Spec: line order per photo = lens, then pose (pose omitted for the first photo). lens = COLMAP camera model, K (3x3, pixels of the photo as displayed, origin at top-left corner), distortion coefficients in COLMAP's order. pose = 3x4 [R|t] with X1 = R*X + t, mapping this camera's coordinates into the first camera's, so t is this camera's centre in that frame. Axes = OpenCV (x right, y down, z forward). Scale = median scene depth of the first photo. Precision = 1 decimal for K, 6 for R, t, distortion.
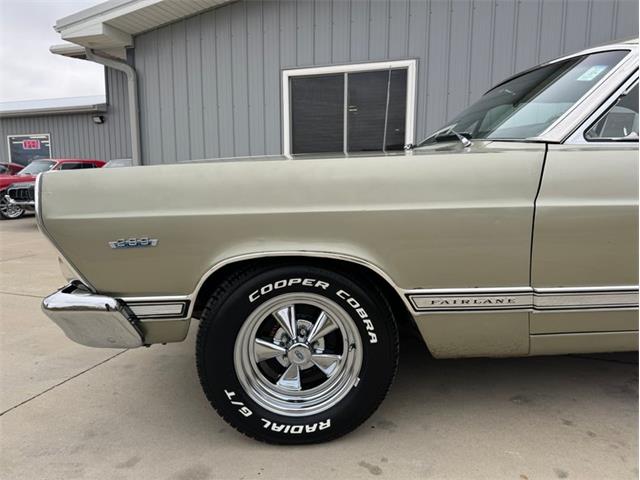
lens RADIAL K [[450.5, 0, 320.0], [0, 450.5, 240.0], [0, 0, 1]] dist [0.067389, -0.099679]
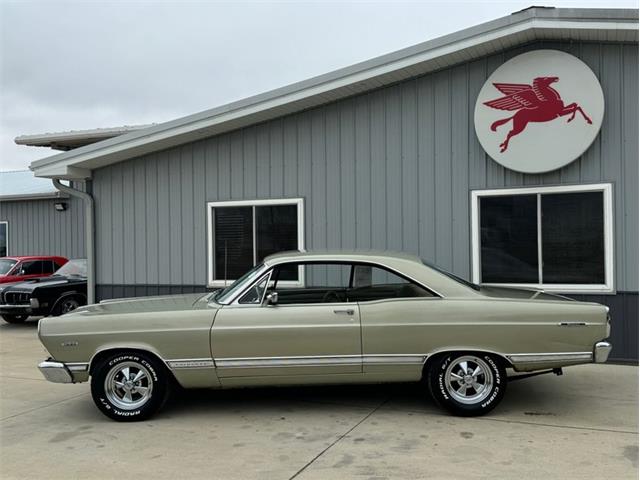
lens RADIAL K [[661.6, 0, 319.3], [0, 661.6, 243.5], [0, 0, 1]] dist [0.214220, -0.479476]
pose [[0.996873, -0.013843, -0.077794, 1.370826], [0.003213, 0.990821, -0.135143, -0.037057], [0.078951, 0.134471, 0.987767, -2.908775]]
